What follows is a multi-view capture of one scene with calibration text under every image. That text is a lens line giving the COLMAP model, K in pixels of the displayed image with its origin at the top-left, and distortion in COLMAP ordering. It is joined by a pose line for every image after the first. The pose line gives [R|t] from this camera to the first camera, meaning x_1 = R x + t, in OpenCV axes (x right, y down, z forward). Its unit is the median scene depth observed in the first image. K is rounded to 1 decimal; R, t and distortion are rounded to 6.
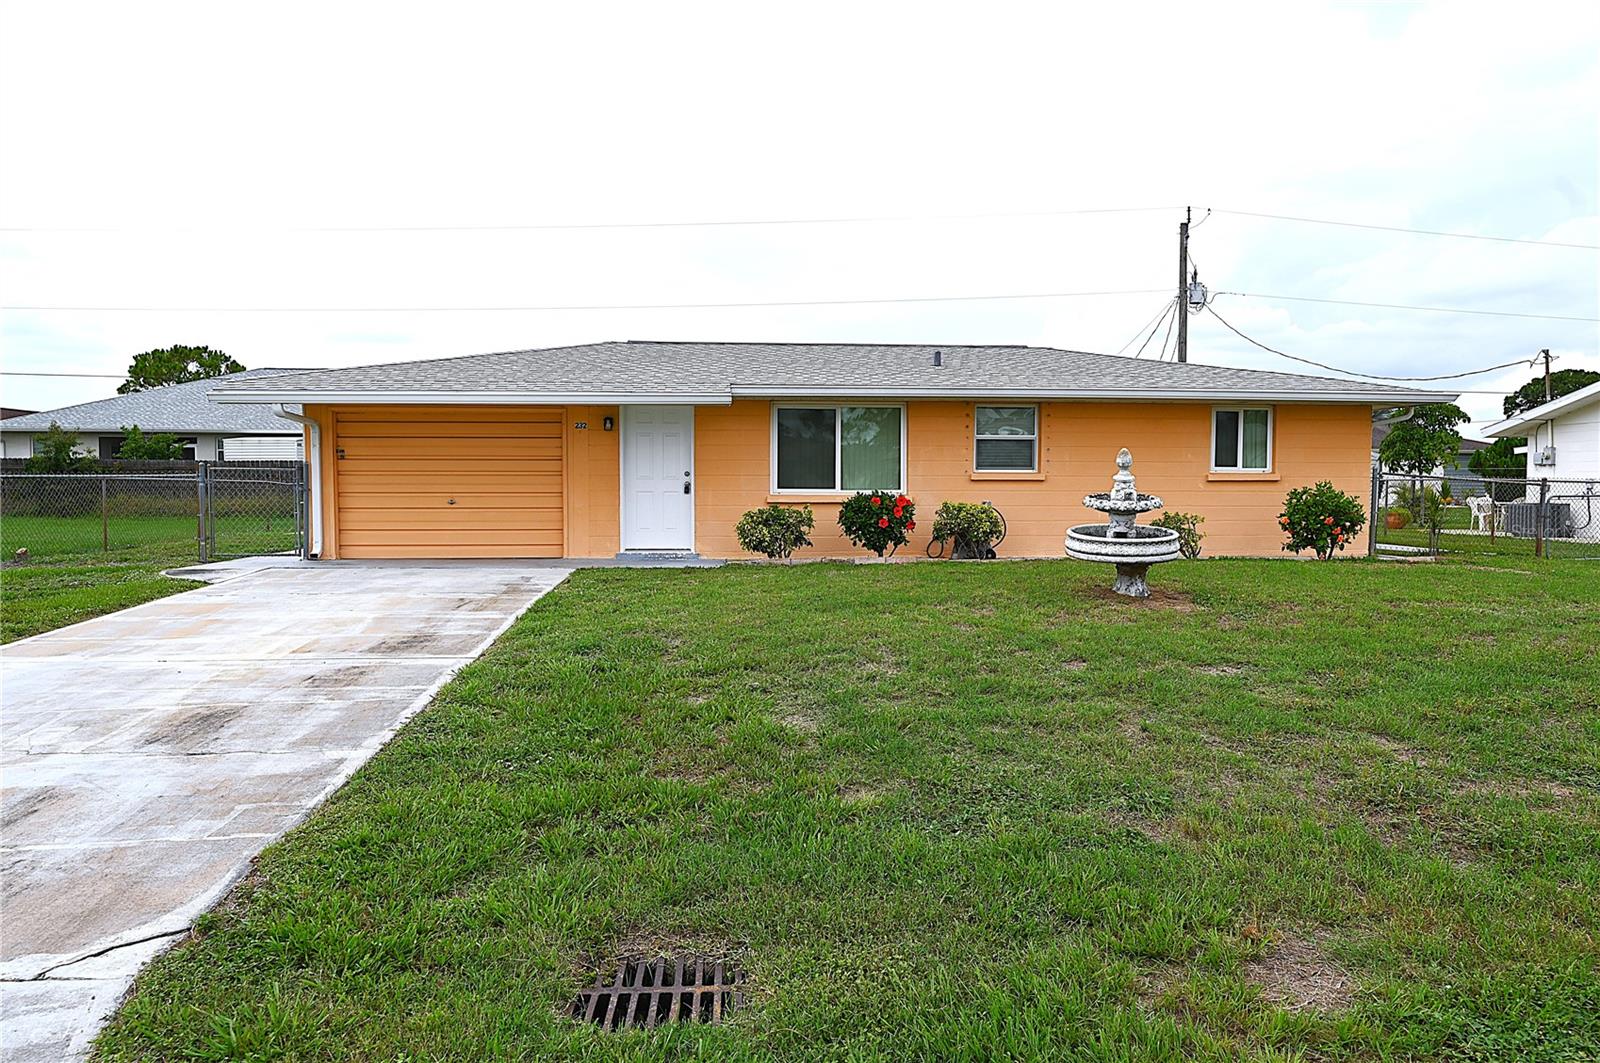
lens RADIAL K [[1049.9, 0, 806.7], [0, 1049.9, 532.6], [0, 0, 1]] dist [0.007383, 0.001439]
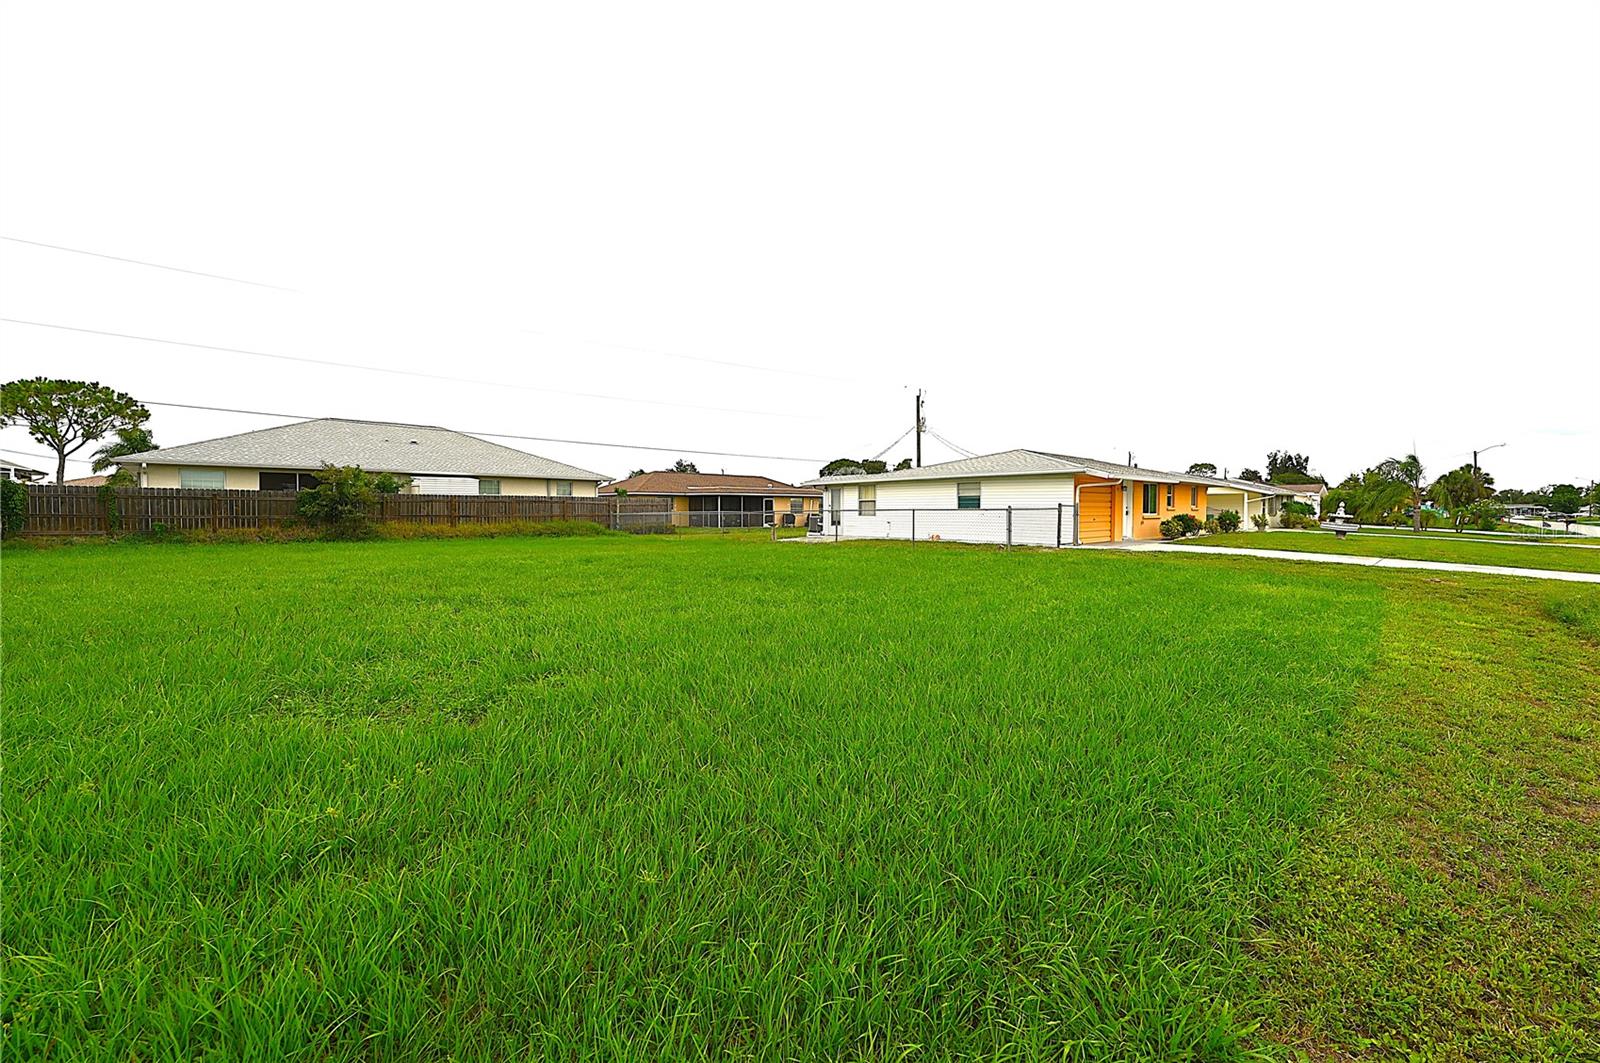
lens RADIAL K [[637.2, 0, 801.7], [0, 637.2, 524.4], [0, 0, 1]] dist [-0.001736, 0.000013]
pose [[0.771521, -0.017899, 0.635952, -1.697193], [0.033452, 0.999363, -0.012456, -0.021471], [-0.635324, 0.030884, 0.771628, 0.308091]]
